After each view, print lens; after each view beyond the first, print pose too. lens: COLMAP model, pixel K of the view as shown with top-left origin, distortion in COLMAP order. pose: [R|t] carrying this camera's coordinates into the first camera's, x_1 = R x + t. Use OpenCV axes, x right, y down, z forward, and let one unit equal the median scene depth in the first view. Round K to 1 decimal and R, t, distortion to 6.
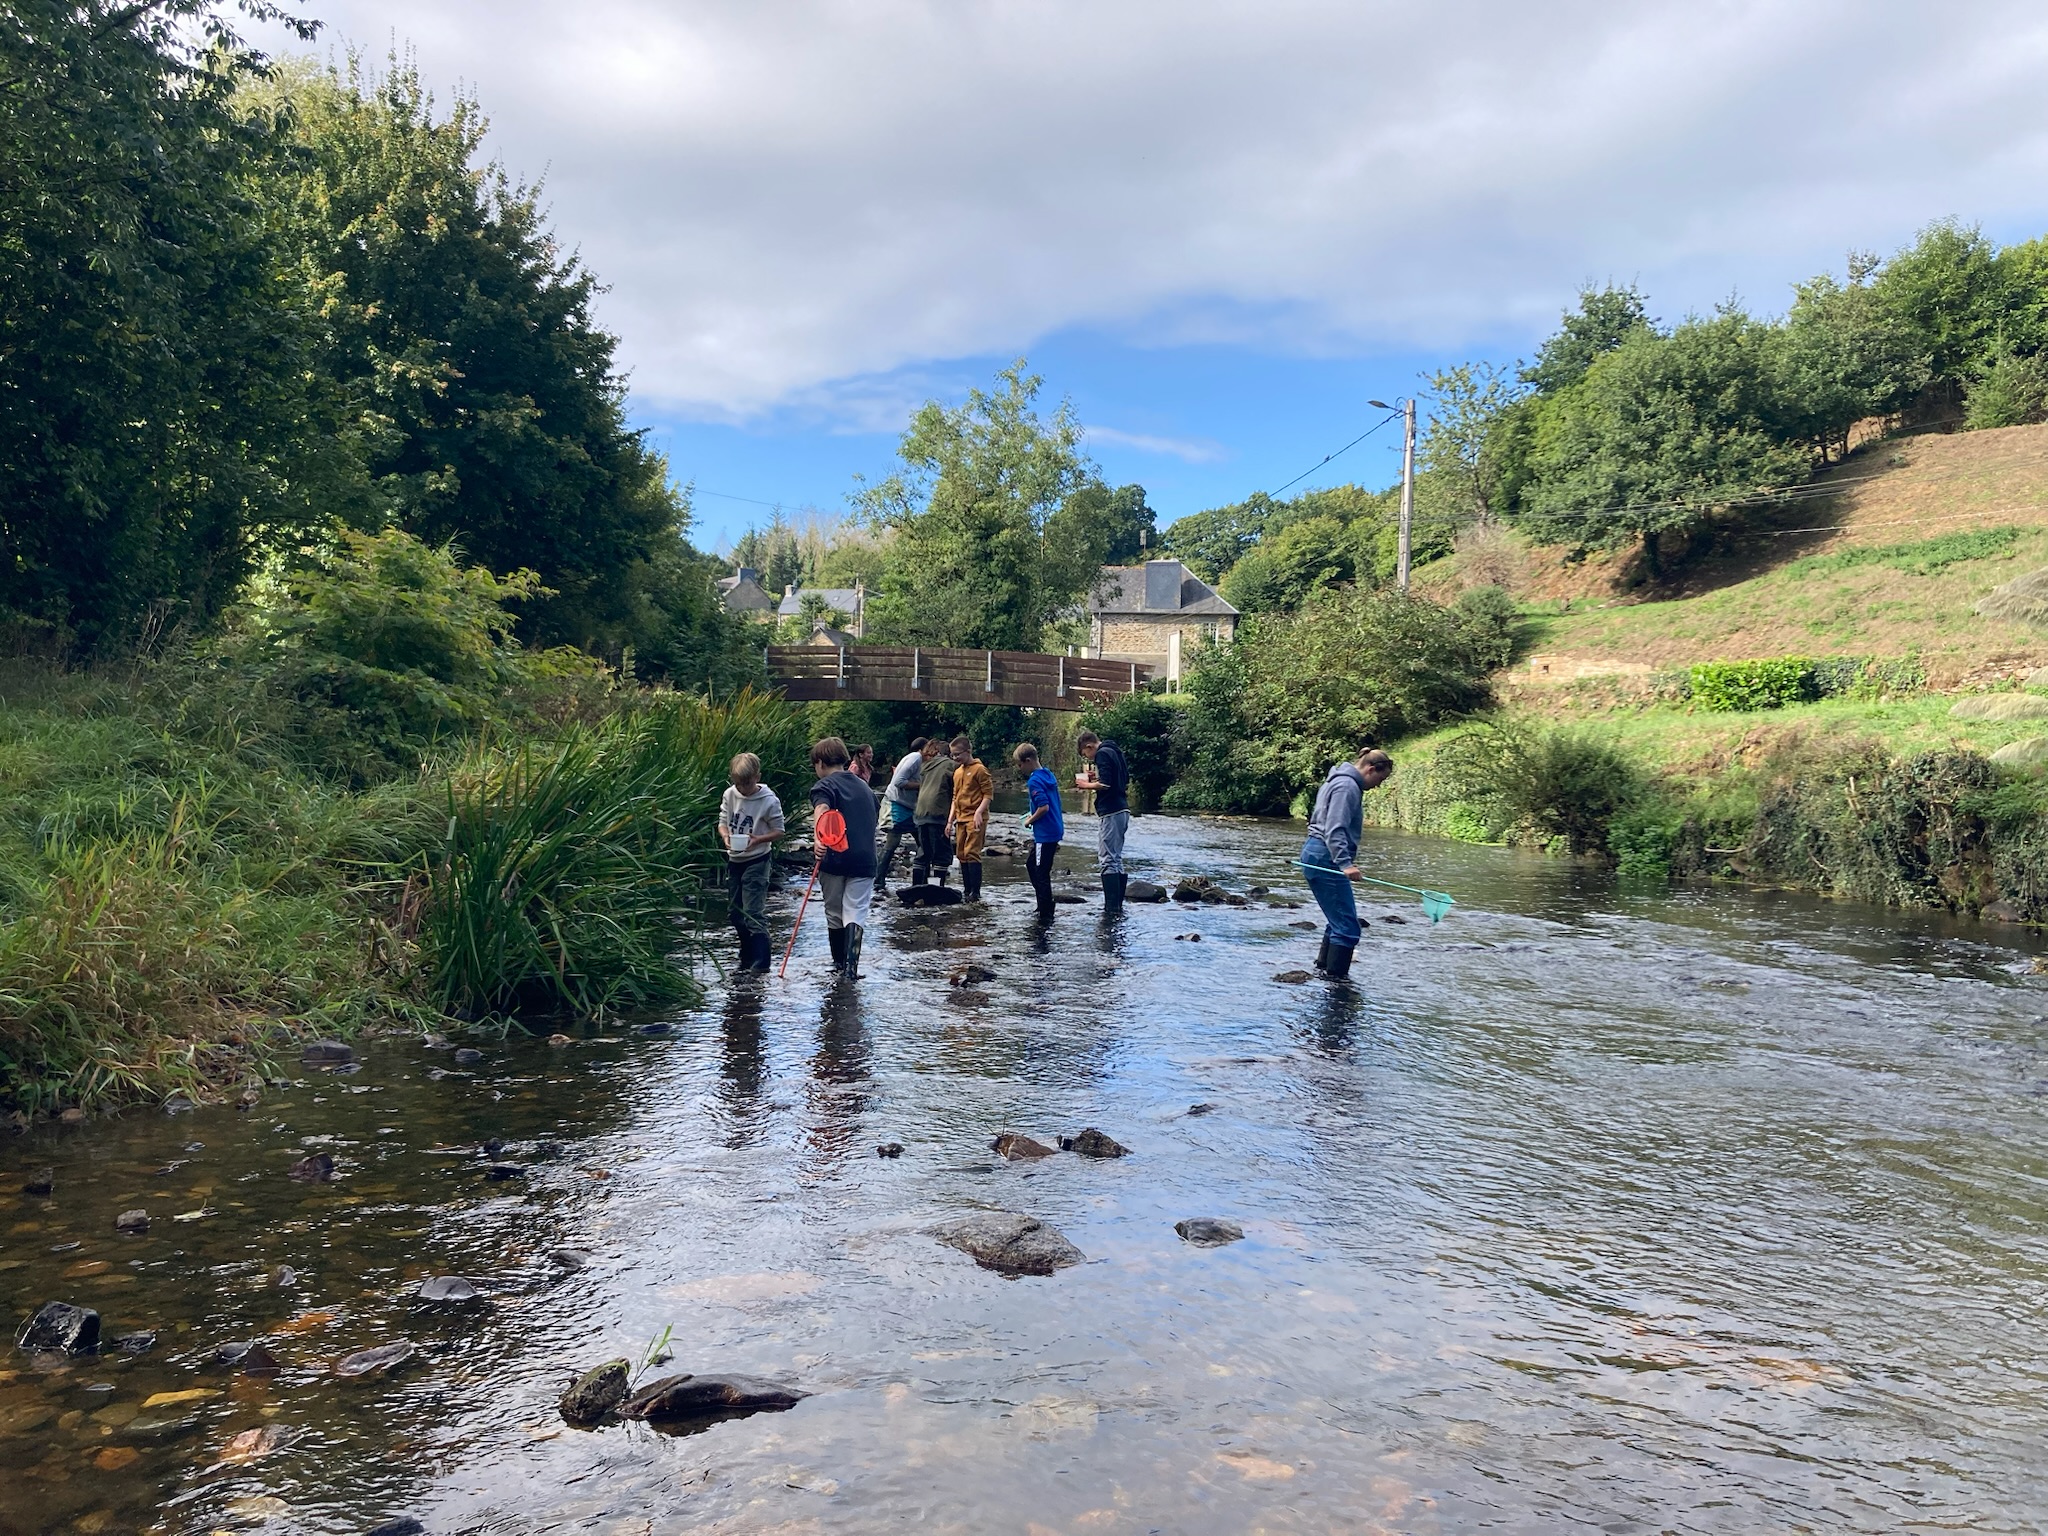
lens RADIAL K [[1636.7, 0, 1024.0], [0, 1636.7, 768.0], [0, 0, 1]] dist [-0.000552, -0.001982]
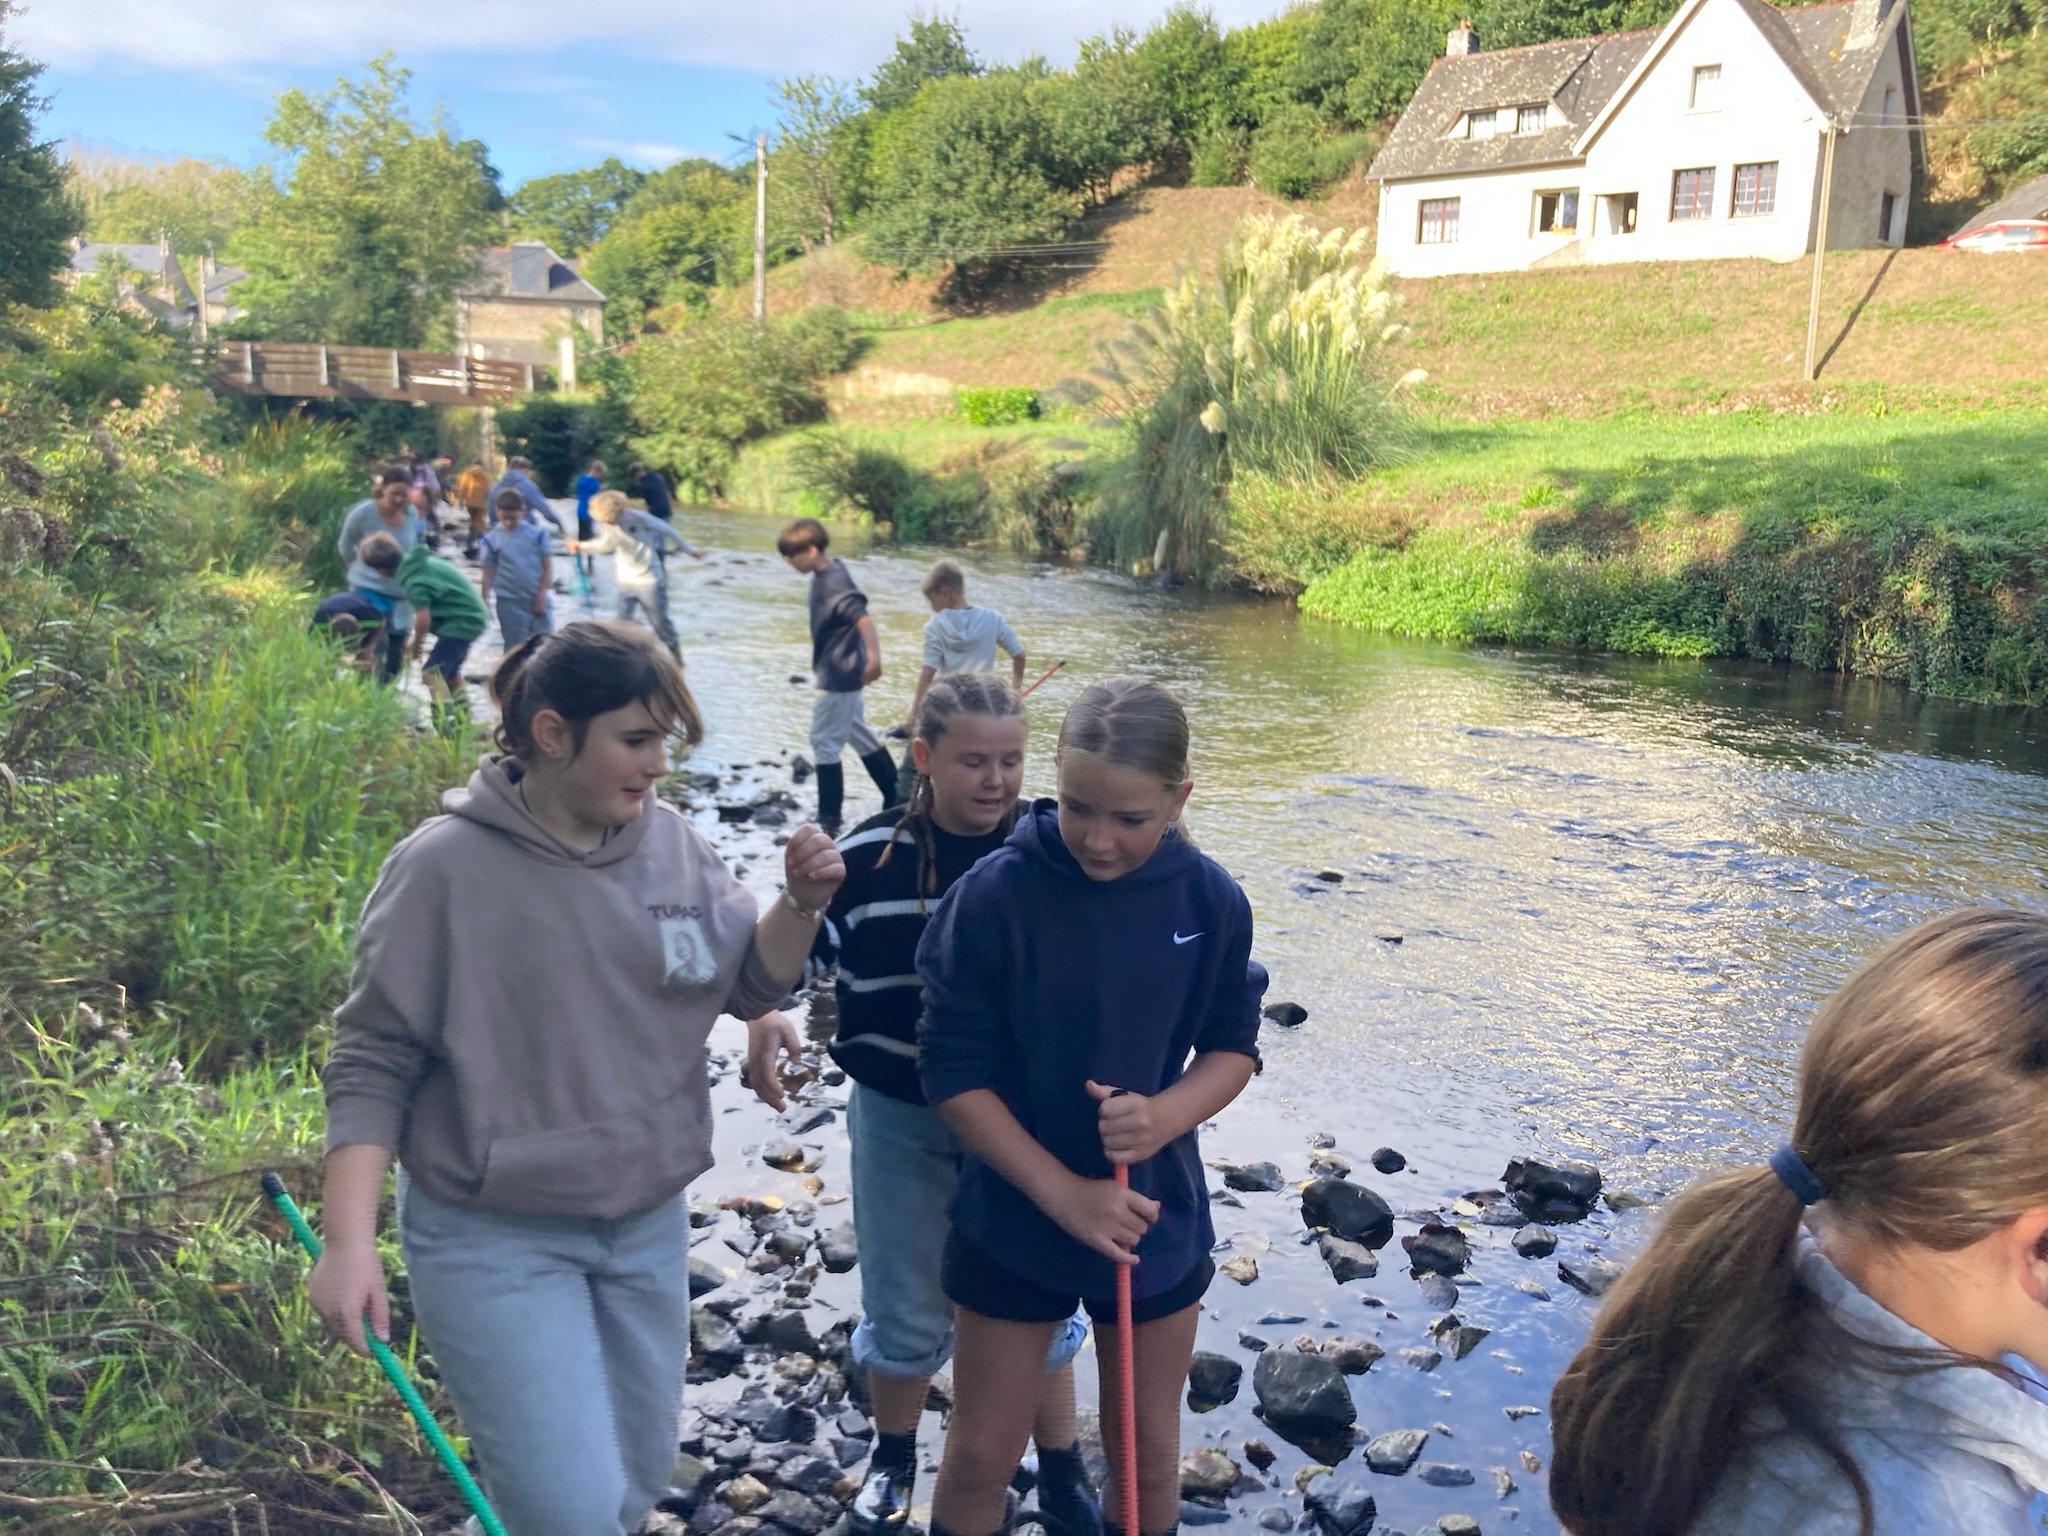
lens RADIAL K [[1659.6, 0, 1022.1], [0, 1659.6, 721.1], [0, 0, 1]] dist [0.003041, -0.015170]
pose [[0.928856, -0.061104, 0.365367, -0.047601], [-0.000628, 0.986041, 0.166501, -0.010199], [-0.370441, -0.154885, 0.915851, -0.206515]]
